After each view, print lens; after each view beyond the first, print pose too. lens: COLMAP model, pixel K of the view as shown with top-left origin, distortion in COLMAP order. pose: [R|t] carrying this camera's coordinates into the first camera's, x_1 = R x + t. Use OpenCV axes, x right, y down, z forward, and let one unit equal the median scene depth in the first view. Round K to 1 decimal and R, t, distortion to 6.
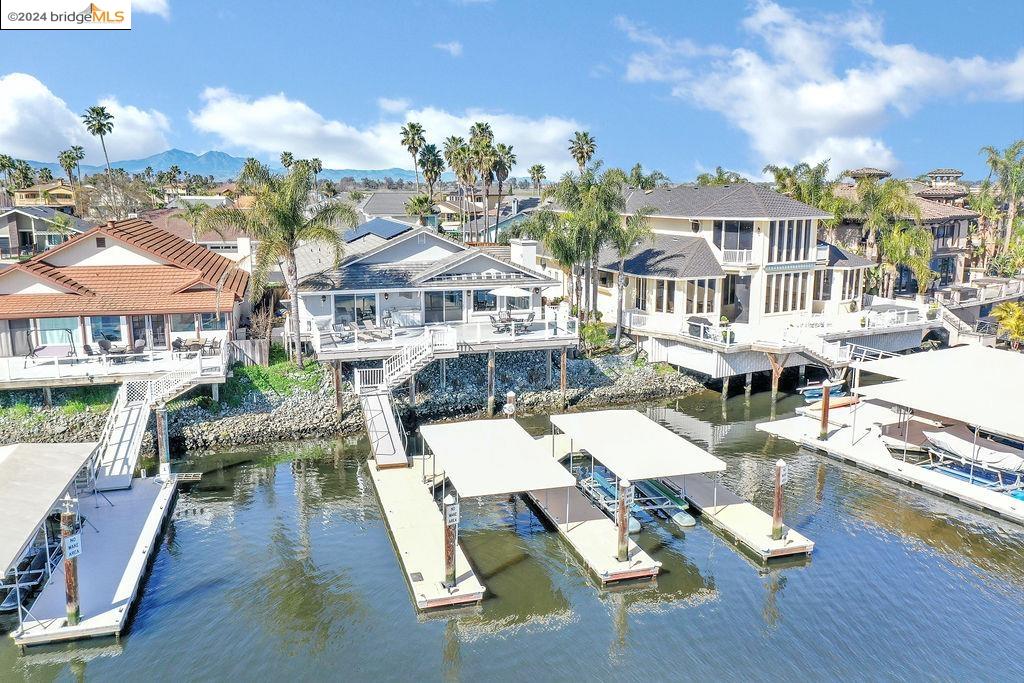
lens RADIAL K [[815.9, 0, 512.0], [0, 815.9, 341.5], [0, 0, 1]] dist [0.115215, 0.001342]
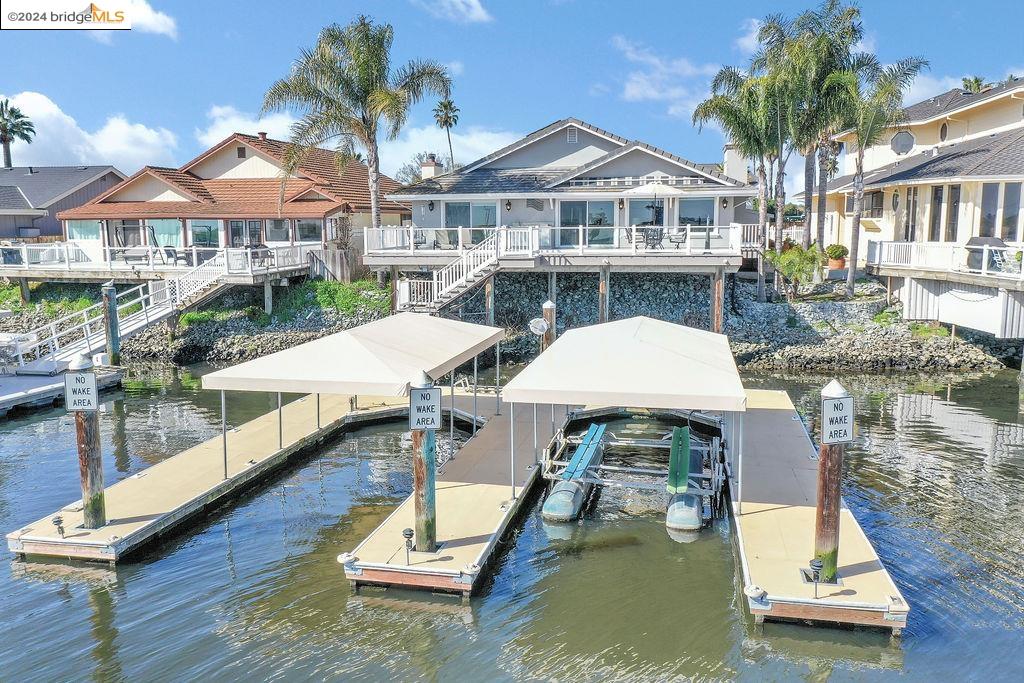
lens RADIAL K [[825.7, 0, 512.0], [0, 825.7, 341.5], [0, 0, 1]] dist [0.005958, 0.002590]
pose [[0.881564, 0.061433, -0.468050, 0.211206], [-0.078782, 0.996737, -0.017559, 0.080924], [0.465444, 0.052353, 0.883528, 0.327265]]
